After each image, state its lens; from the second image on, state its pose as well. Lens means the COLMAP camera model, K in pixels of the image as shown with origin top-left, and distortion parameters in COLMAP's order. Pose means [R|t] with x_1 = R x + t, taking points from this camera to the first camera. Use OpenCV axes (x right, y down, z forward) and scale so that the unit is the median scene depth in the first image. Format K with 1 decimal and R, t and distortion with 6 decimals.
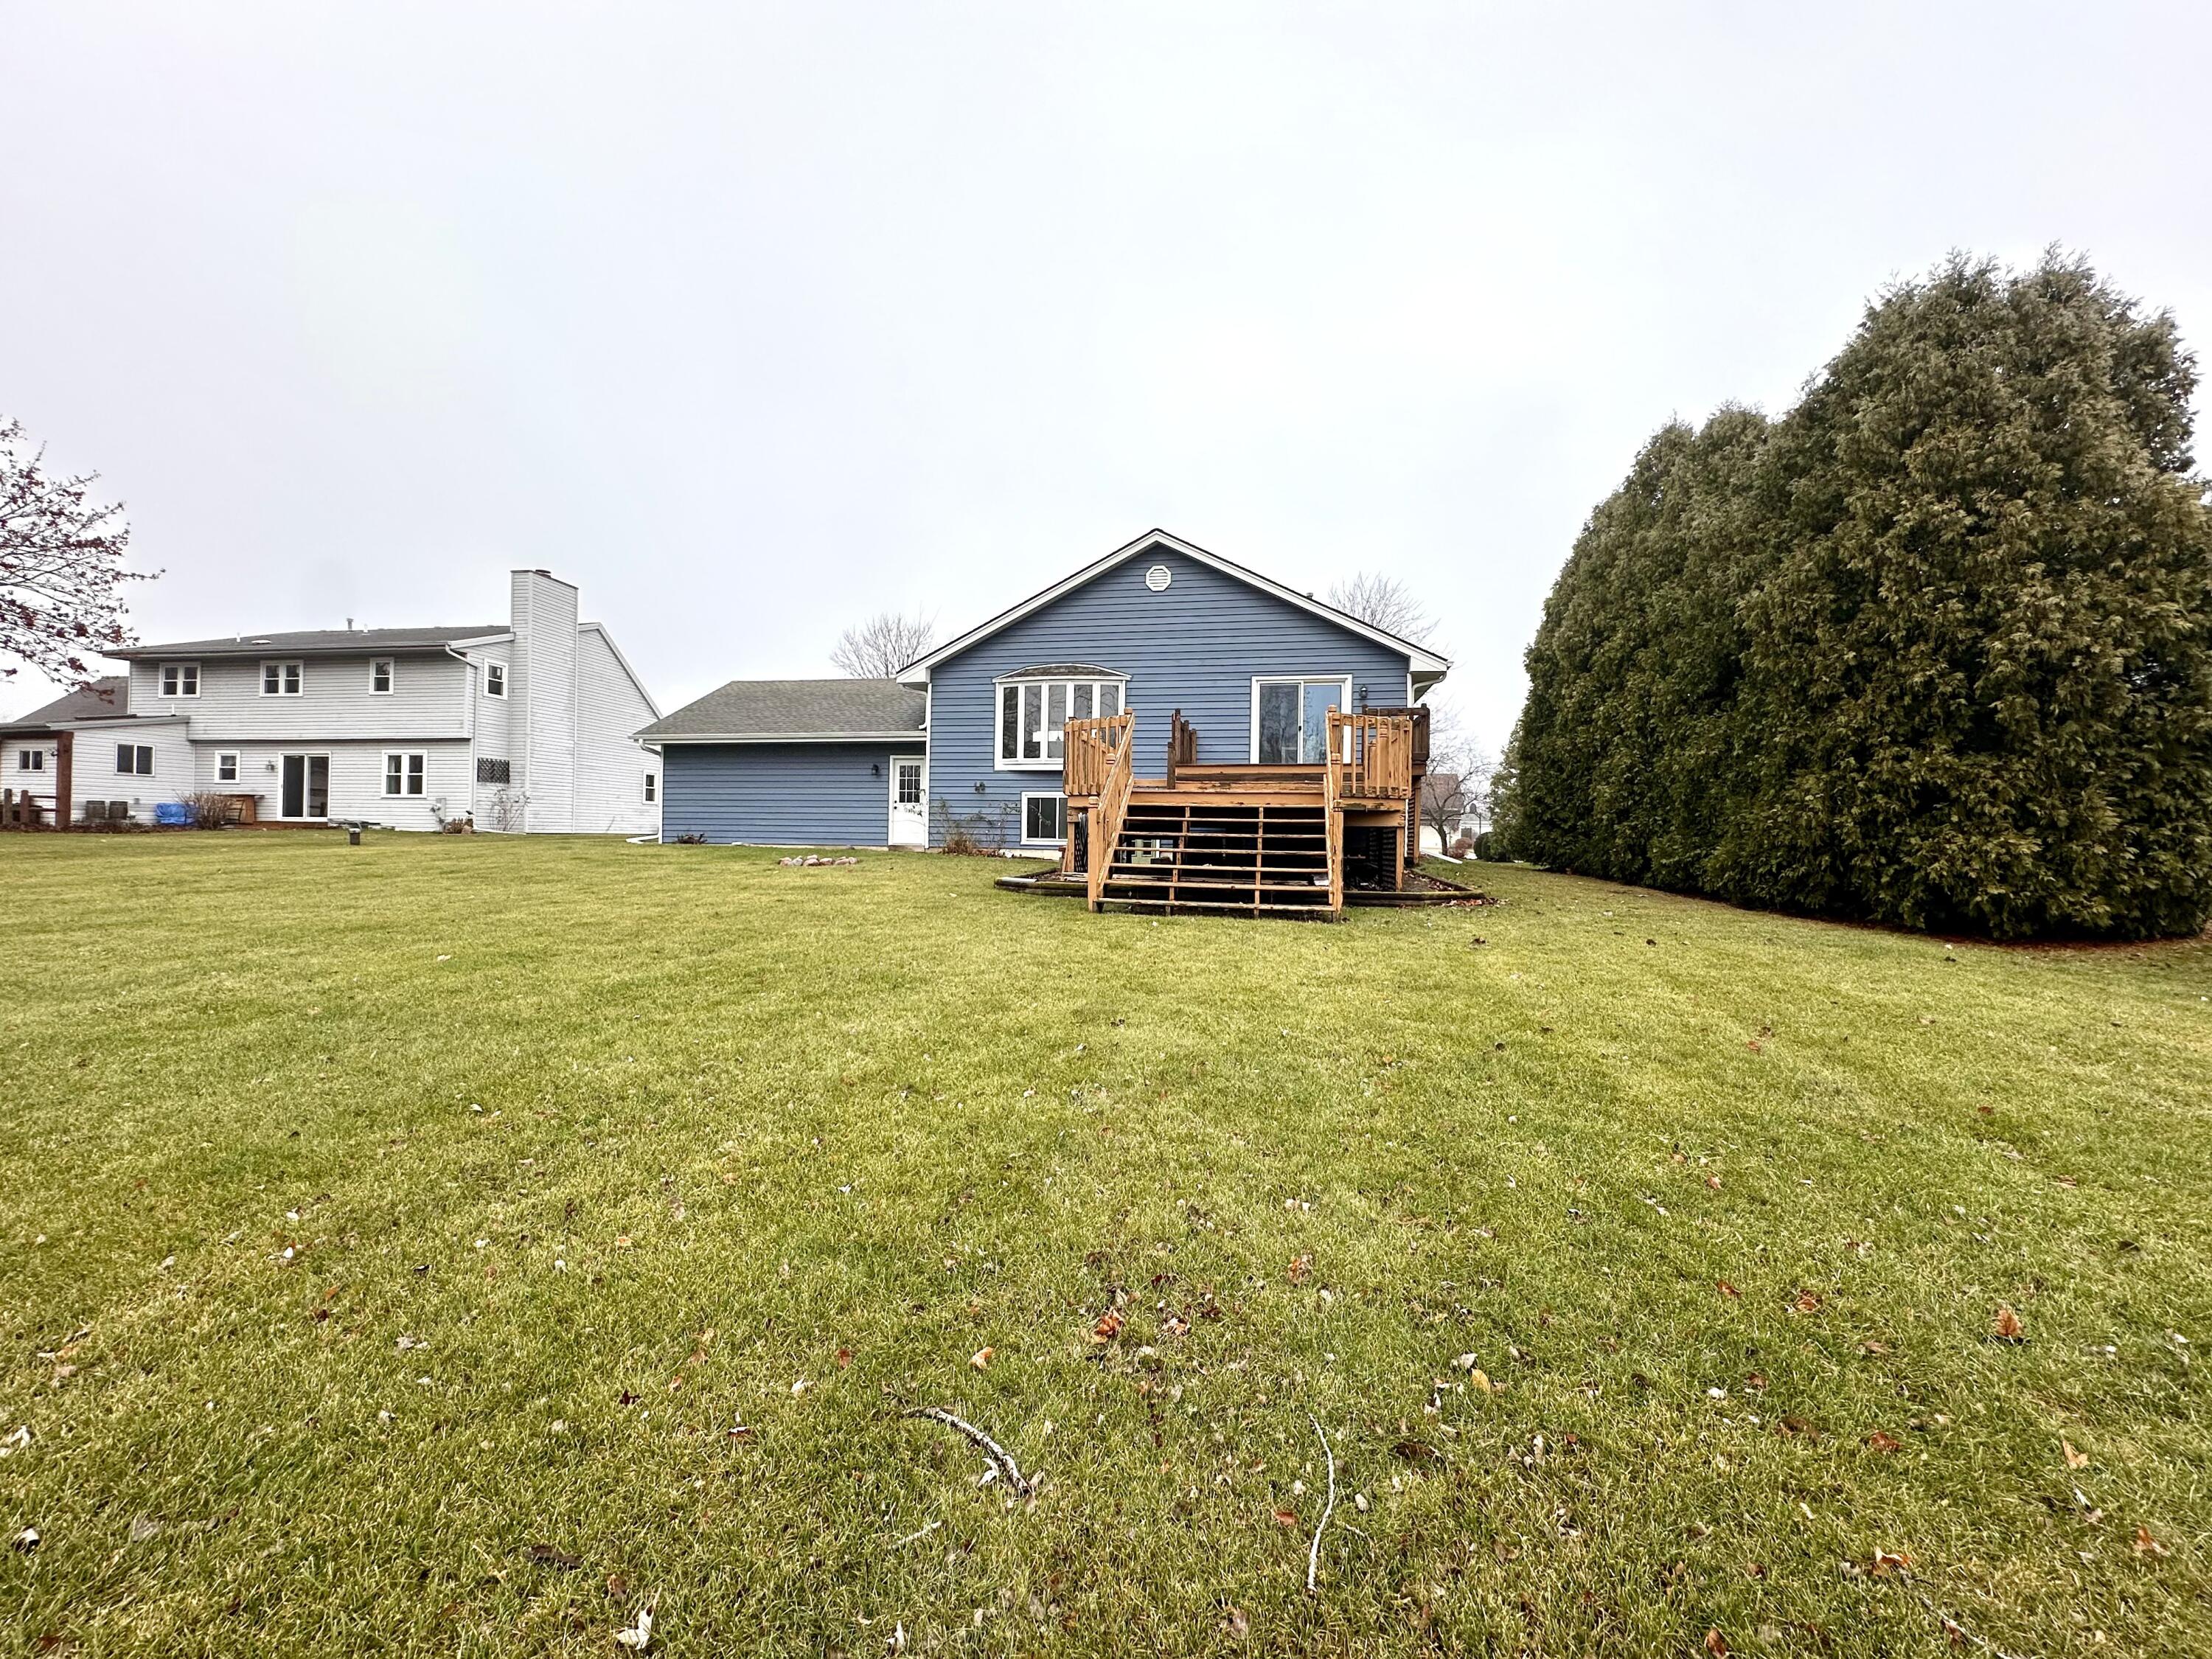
lens RADIAL K [[880.3, 0, 1110.2], [0, 880.3, 827.7], [0, 0, 1]] dist [-0.002607, -0.000113]
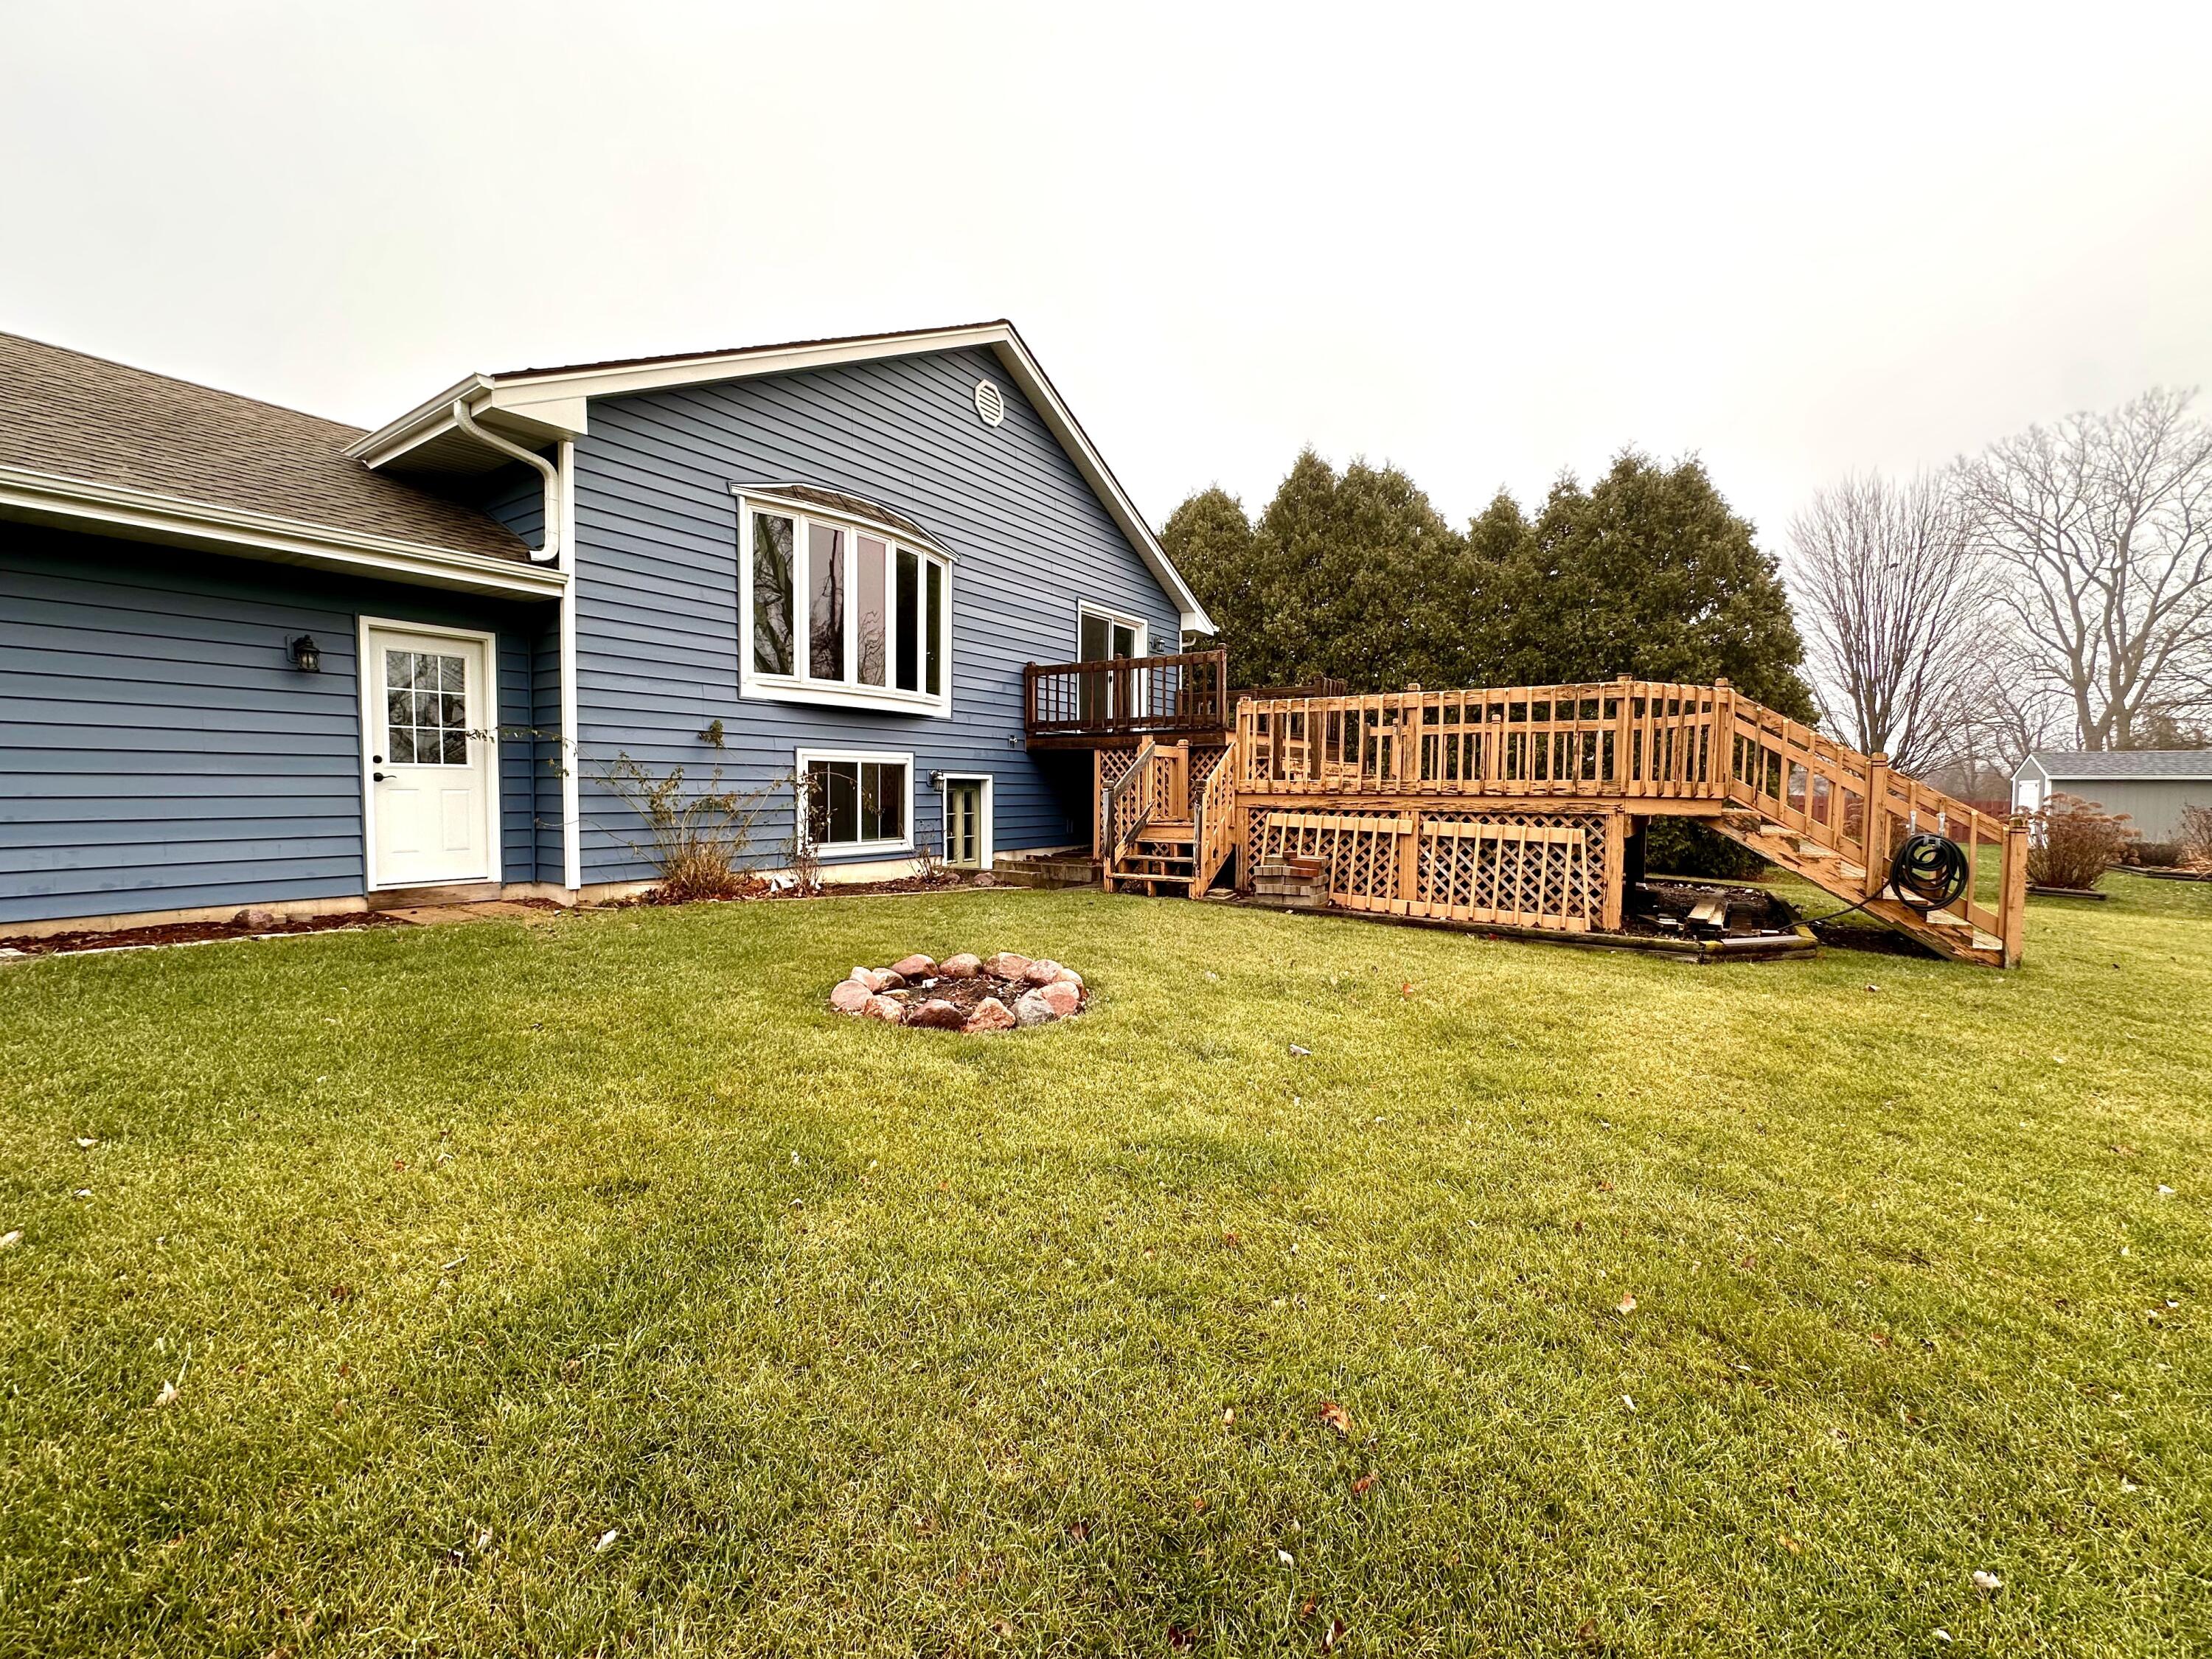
lens RADIAL K [[880.3, 0, 1107.5], [0, 880.3, 824.7], [0, 0, 1]] dist [-0.002607, -0.000113]
pose [[0.379162, -0.052845, 0.923820, -0.471890], [-0.011491, 0.998022, 0.061806, -0.029899], [-0.925259, -0.034050, 0.377804, 0.655960]]
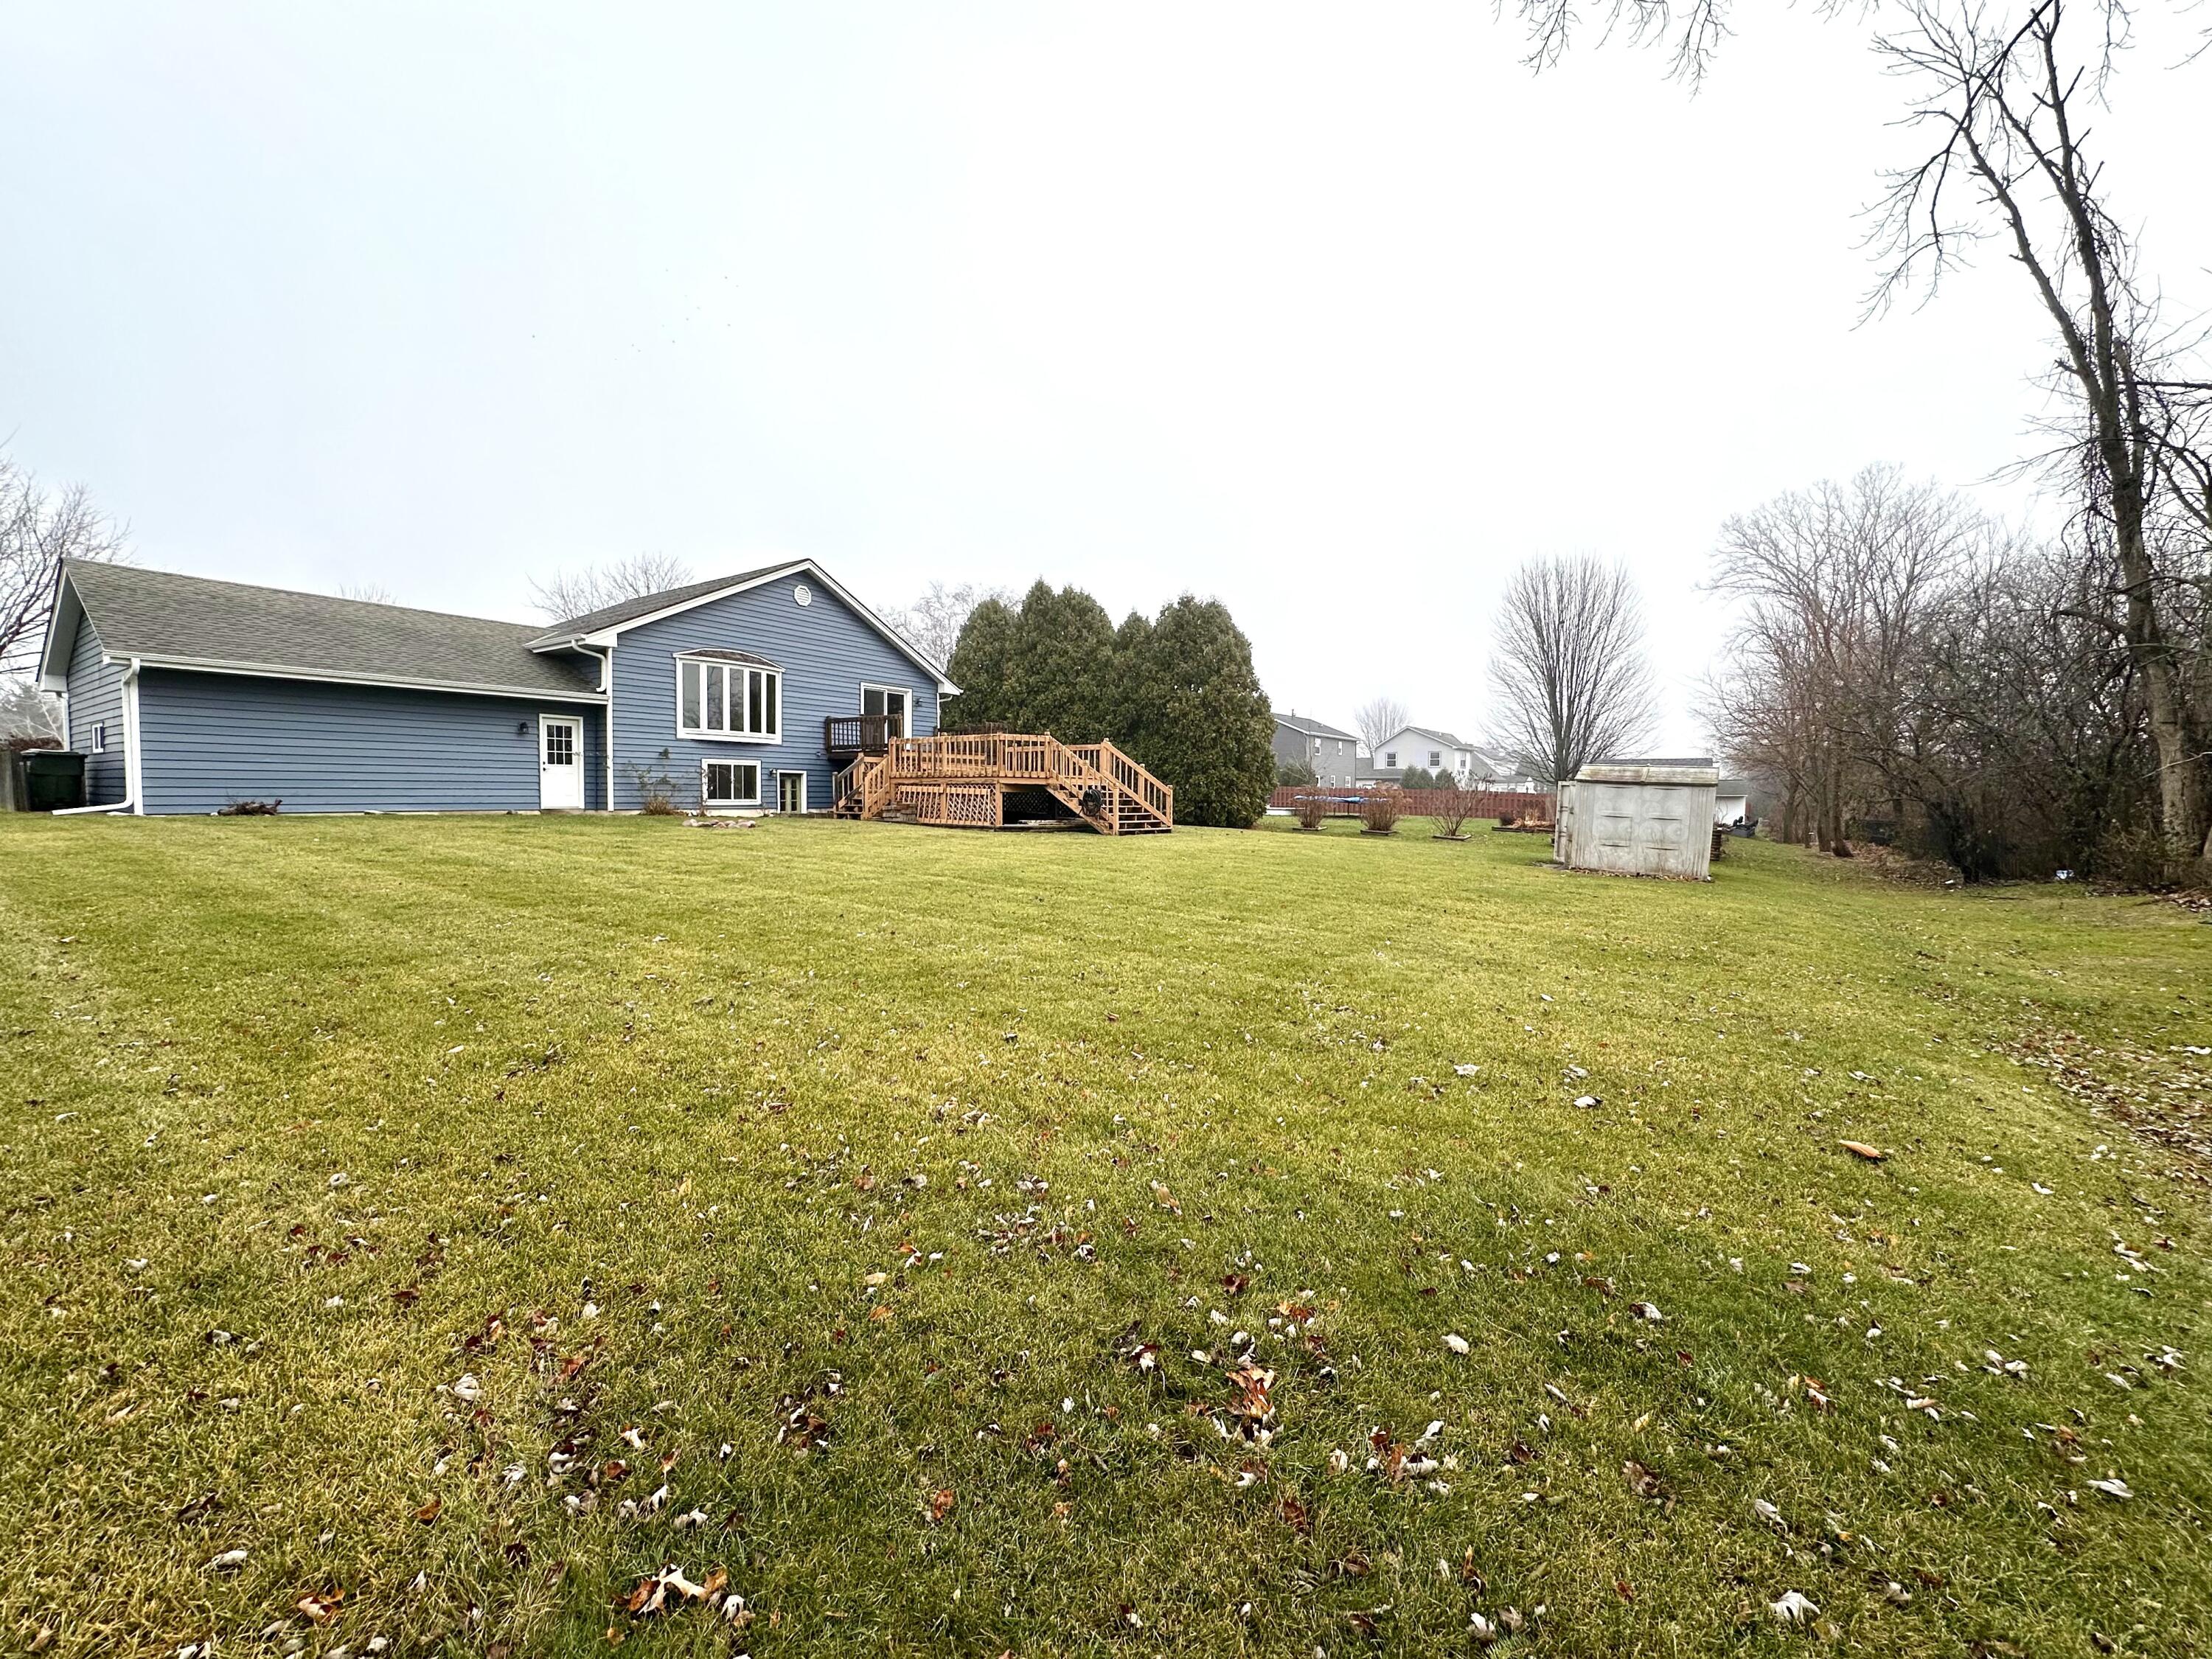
lens RADIAL K [[880.3, 0, 1104.1], [0, 880.3, 826.4], [0, 0, 1]] dist [-0.002607, -0.000113]
pose [[0.390074, -0.046016, 0.919633, -0.933077], [-0.010882, 0.998450, 0.054575, -0.020350], [-0.920719, -0.031296, 0.388969, 0.078449]]
